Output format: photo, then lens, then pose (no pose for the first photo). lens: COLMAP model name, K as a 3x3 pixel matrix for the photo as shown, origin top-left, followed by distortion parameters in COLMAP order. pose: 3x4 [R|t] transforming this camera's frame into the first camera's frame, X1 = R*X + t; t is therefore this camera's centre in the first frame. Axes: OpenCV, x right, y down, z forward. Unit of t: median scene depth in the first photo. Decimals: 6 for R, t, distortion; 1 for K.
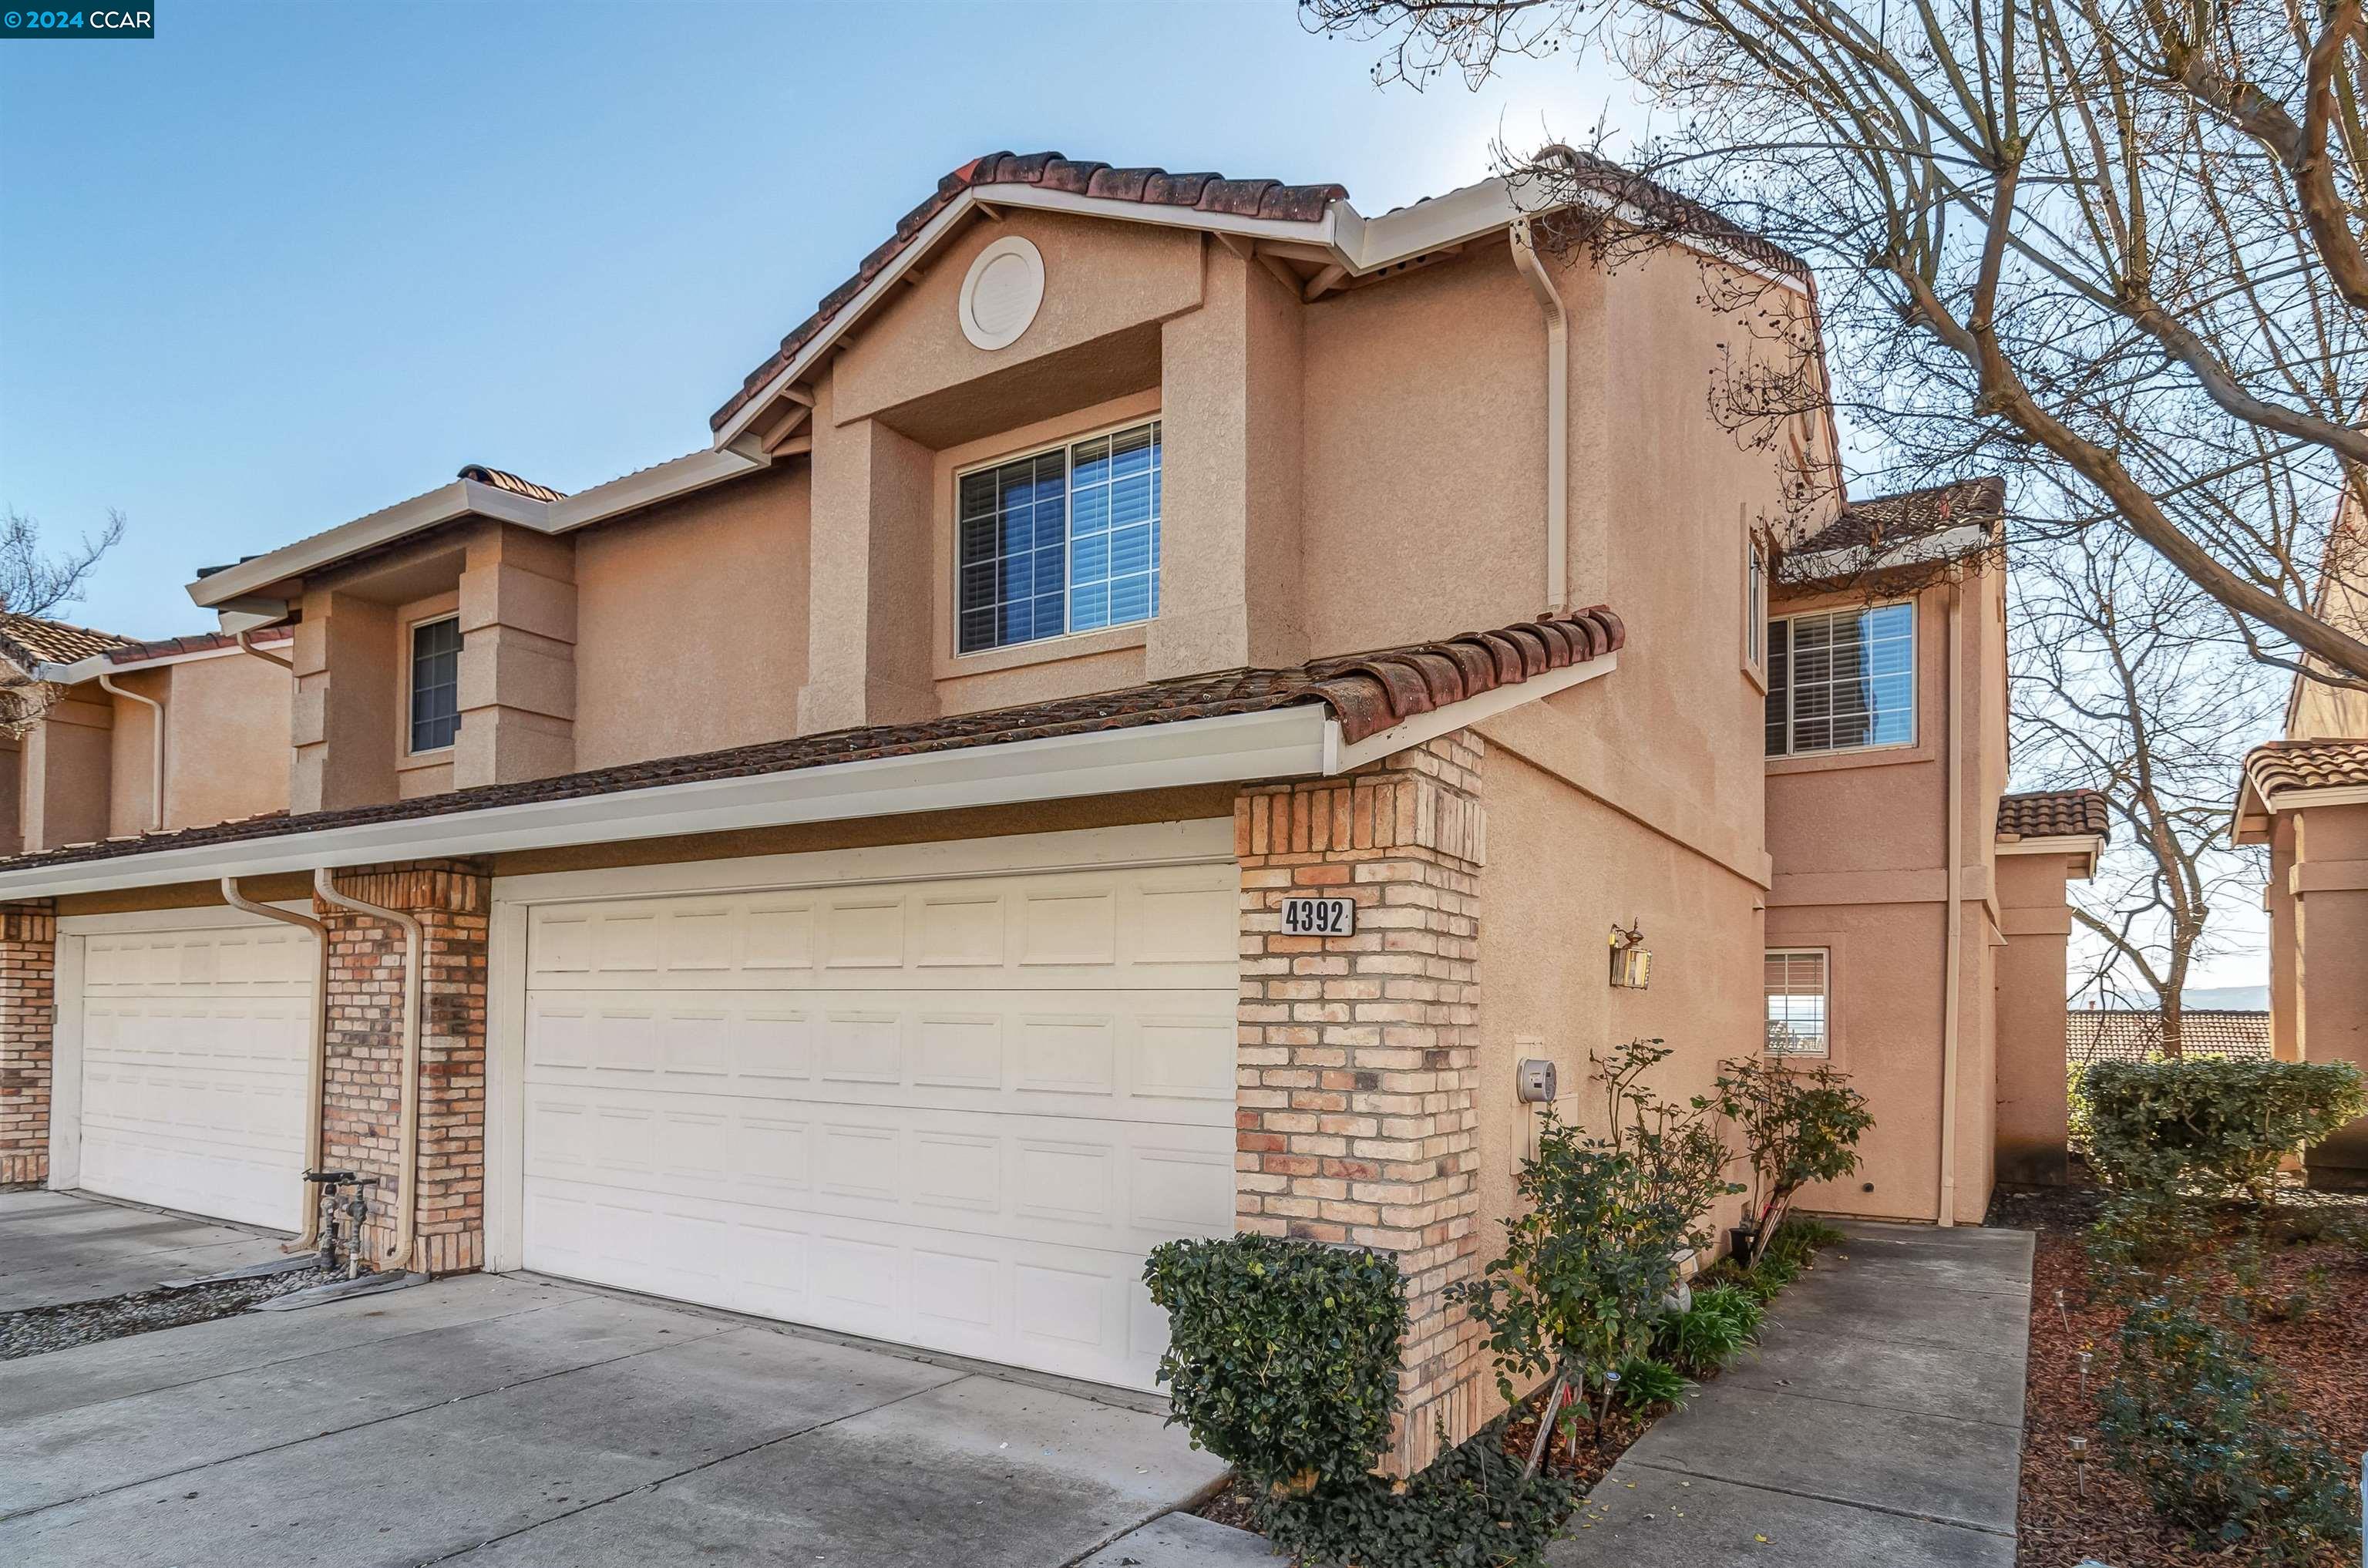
lens RADIAL K [[1267.9, 0, 1191.4], [0, 1267.9, 978.6], [0, 0, 1]] dist [-0.001553, 0.004915]
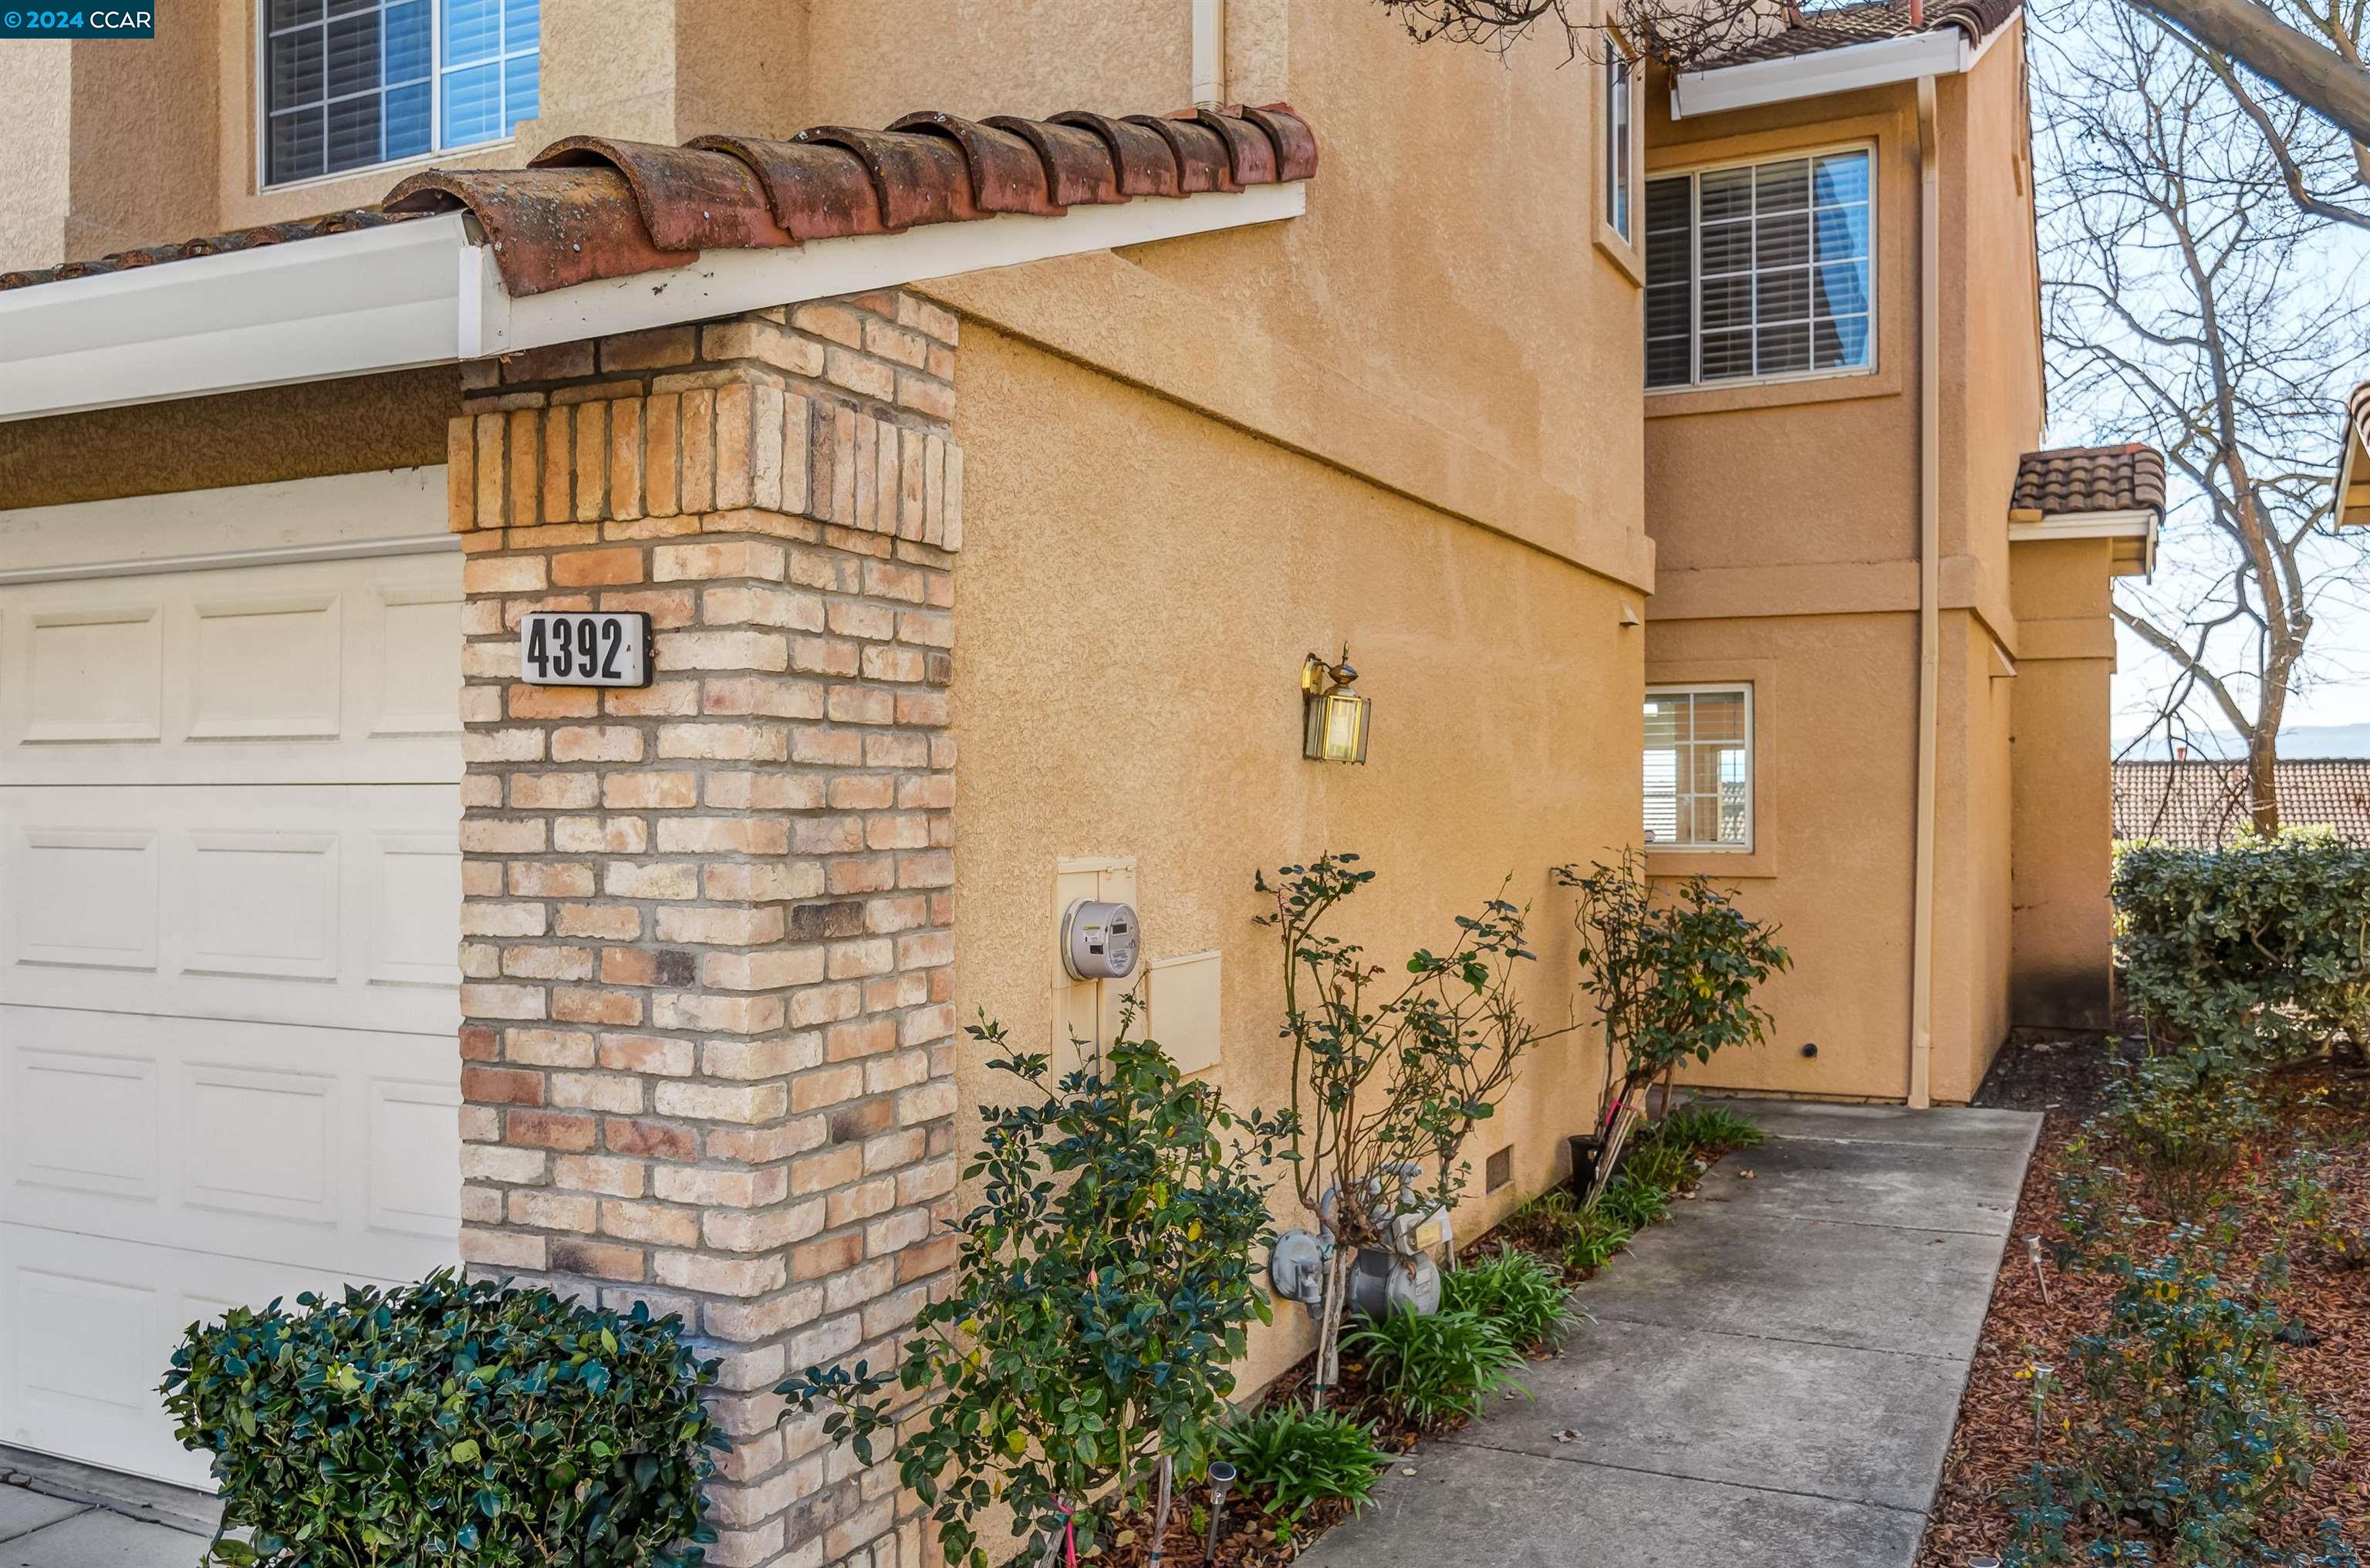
lens RADIAL K [[1857.4, 0, 1175.5], [0, 1857.4, 761.1], [0, 0, 1]] dist [0.000724, 0.002835]
pose [[0.993176, -0.014705, 0.115692, 0.178047], [0.012650, 0.999749, 0.018478, -0.010168], [-0.115934, -0.016888, 0.993113, 0.160296]]
